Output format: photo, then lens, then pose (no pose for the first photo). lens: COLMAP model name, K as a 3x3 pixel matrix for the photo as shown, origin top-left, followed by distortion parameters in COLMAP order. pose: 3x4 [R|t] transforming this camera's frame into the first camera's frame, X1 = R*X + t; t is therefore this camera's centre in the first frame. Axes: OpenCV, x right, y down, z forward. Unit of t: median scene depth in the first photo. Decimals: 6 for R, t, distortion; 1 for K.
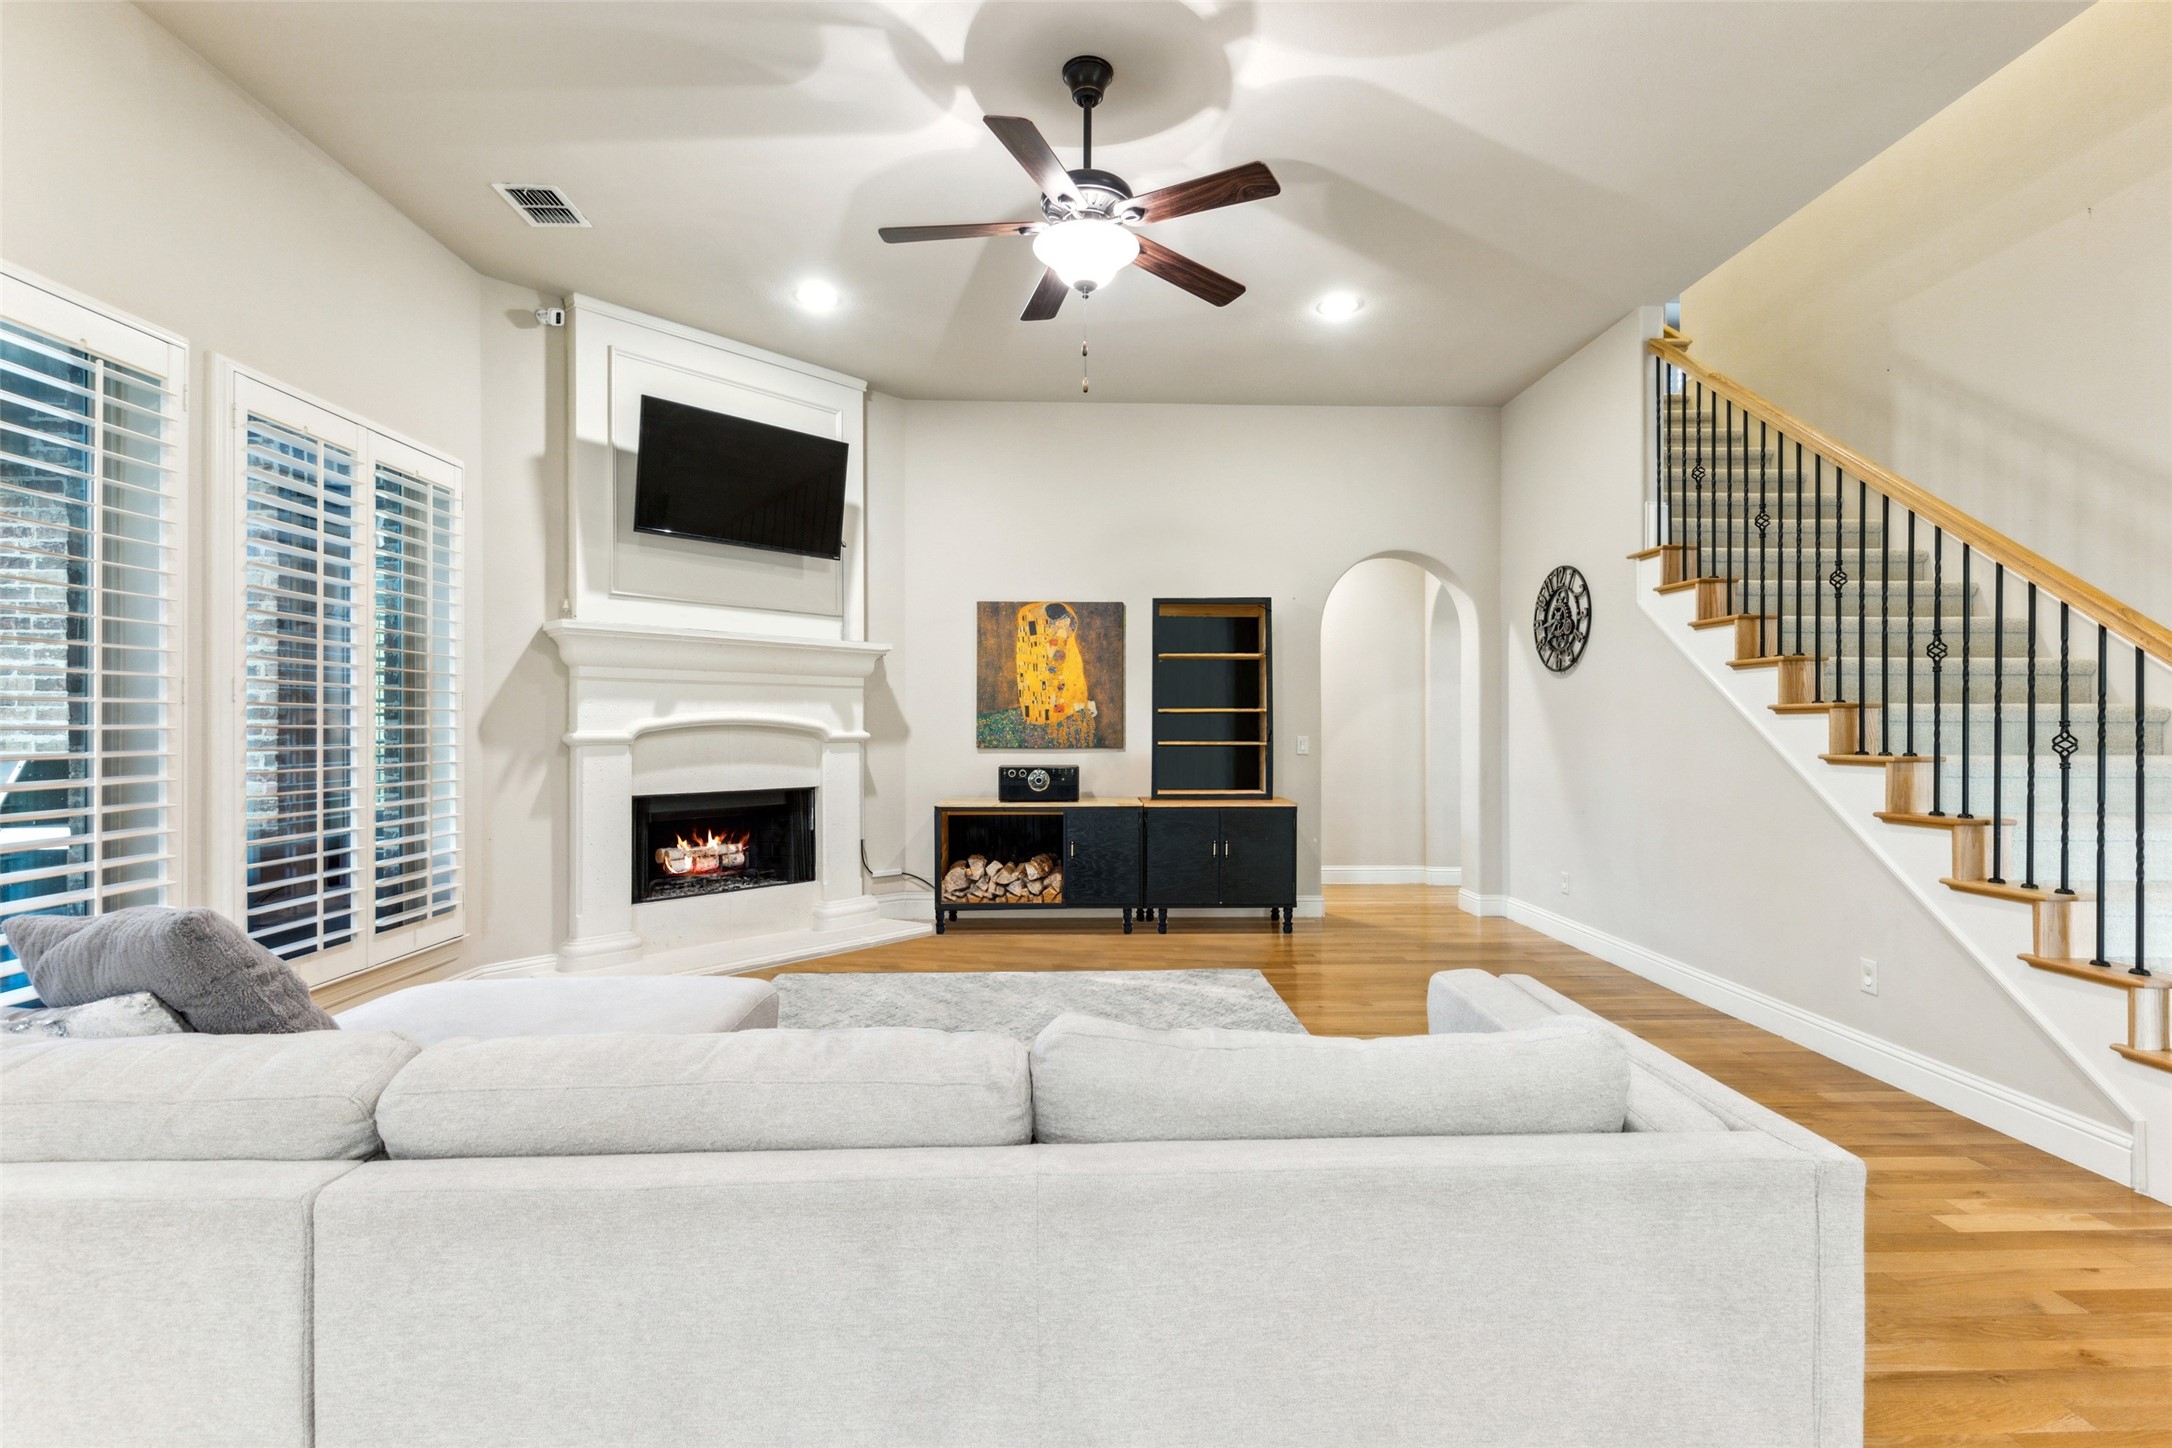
lens RADIAL K [[983.1, 0, 1104.9], [0, 983.1, 723.3], [0, 0, 1]] dist [0.004691, -0.000352]
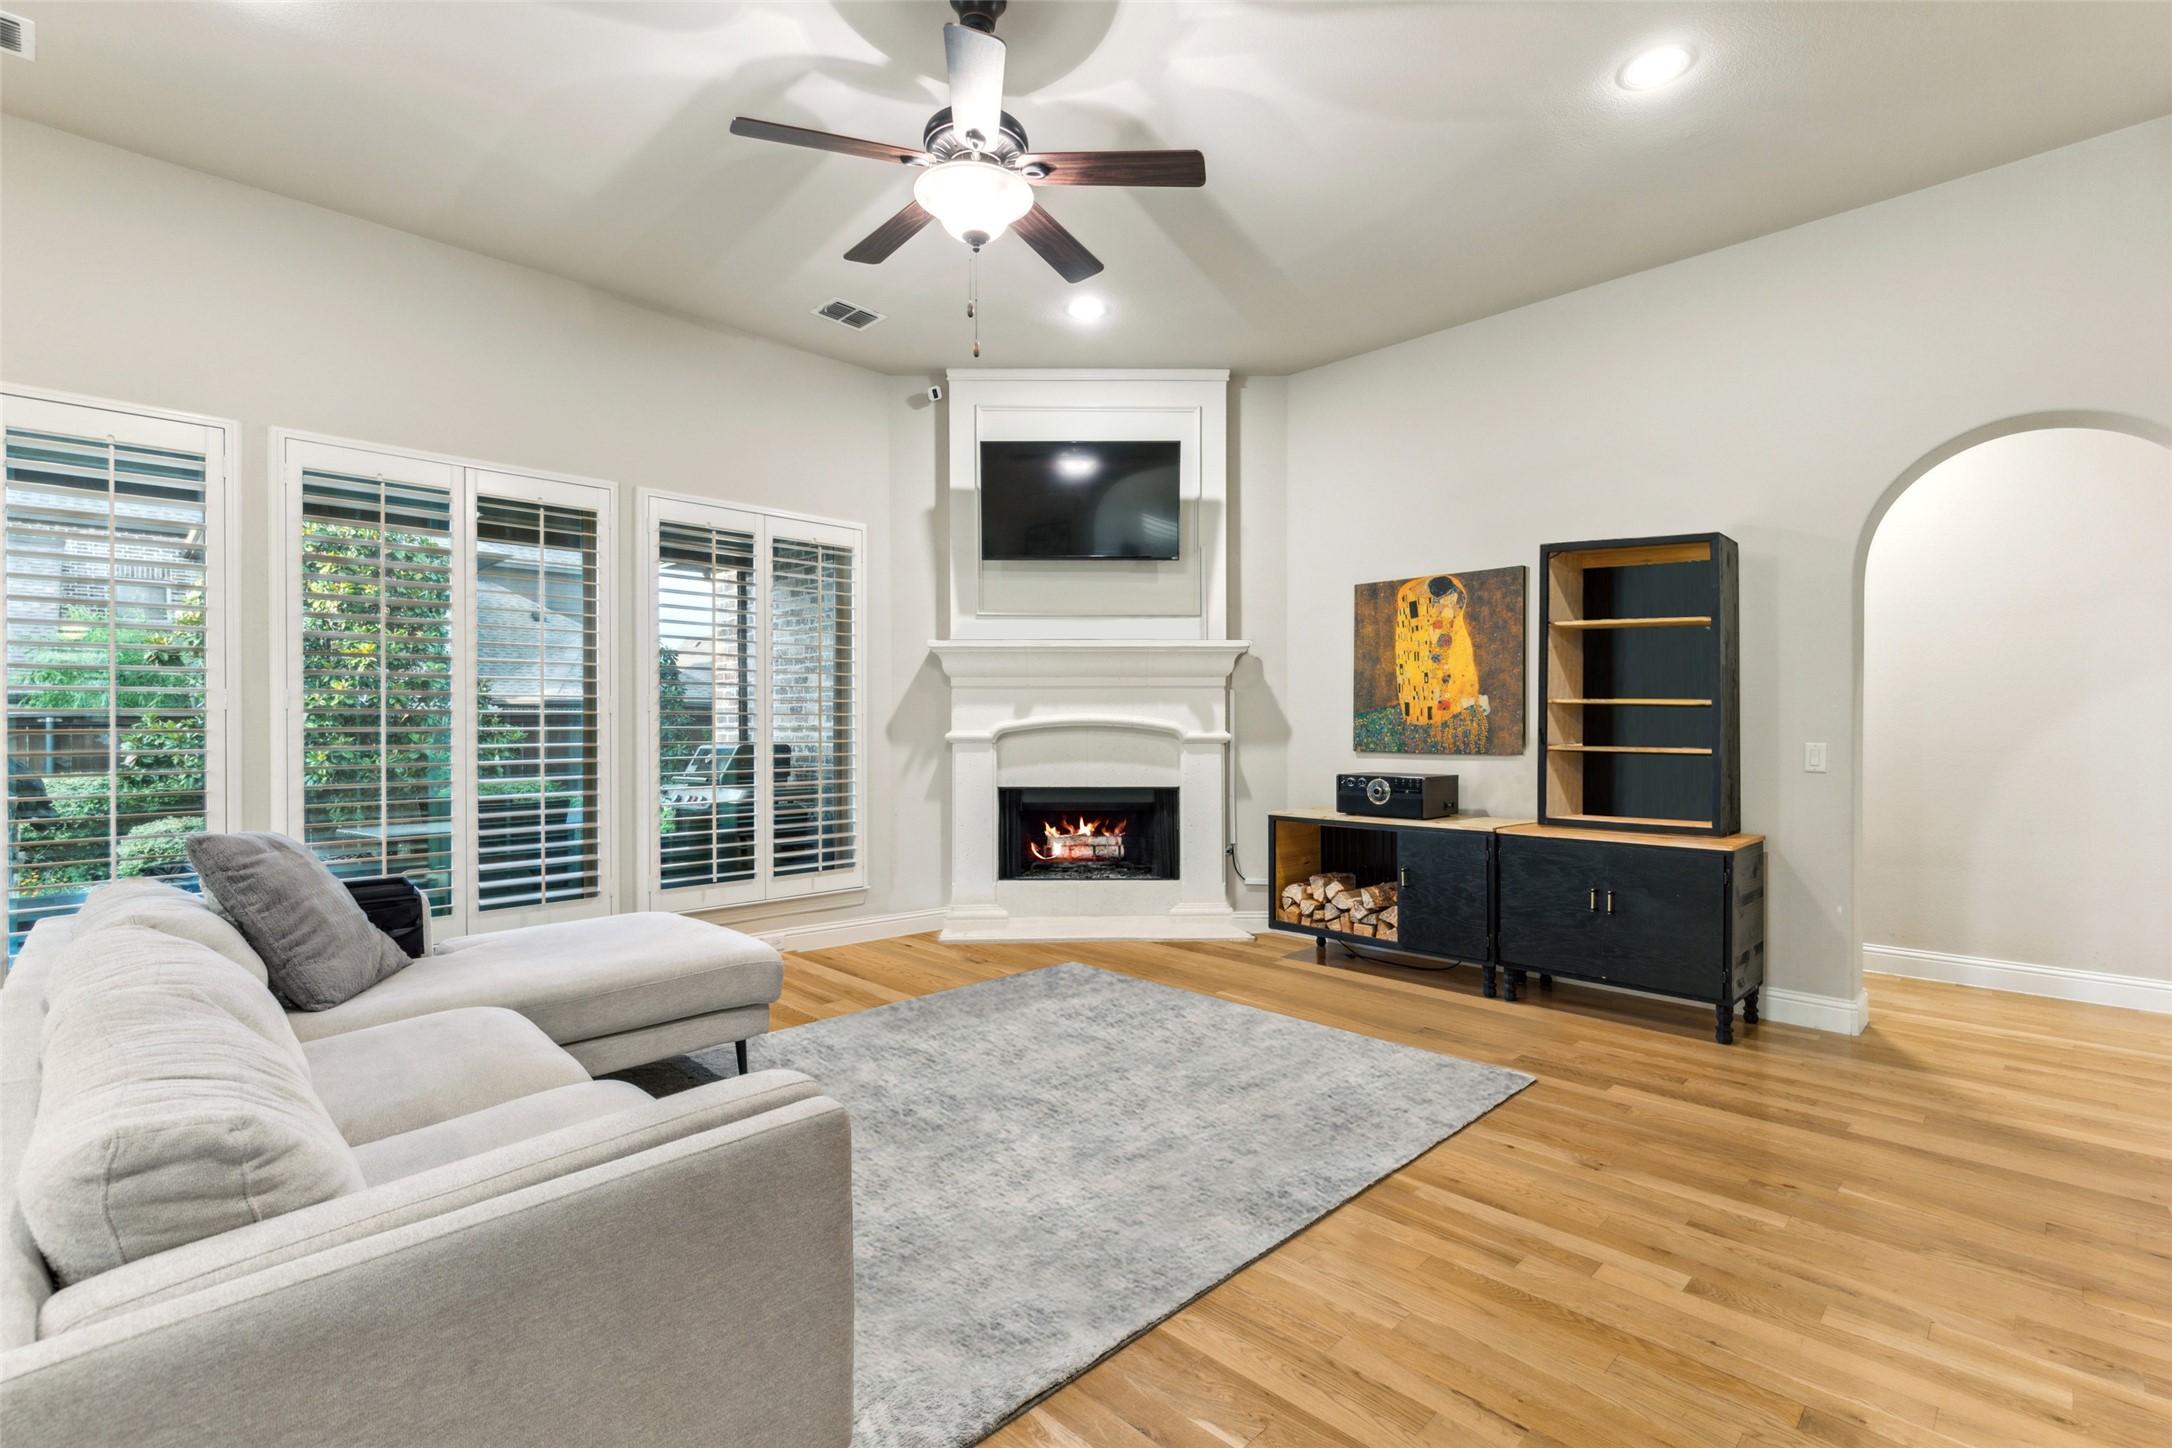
lens RADIAL K [[983.1, 0, 1109.0], [0, 983.1, 729.3], [0, 0, 1]] dist [0.004691, -0.000352]
pose [[0.684276, 0.002348, -0.729220, 0.389663], [0.003583, 0.999972, 0.006582, -0.001469], [0.729215, -0.007116, 0.684248, 0.256462]]
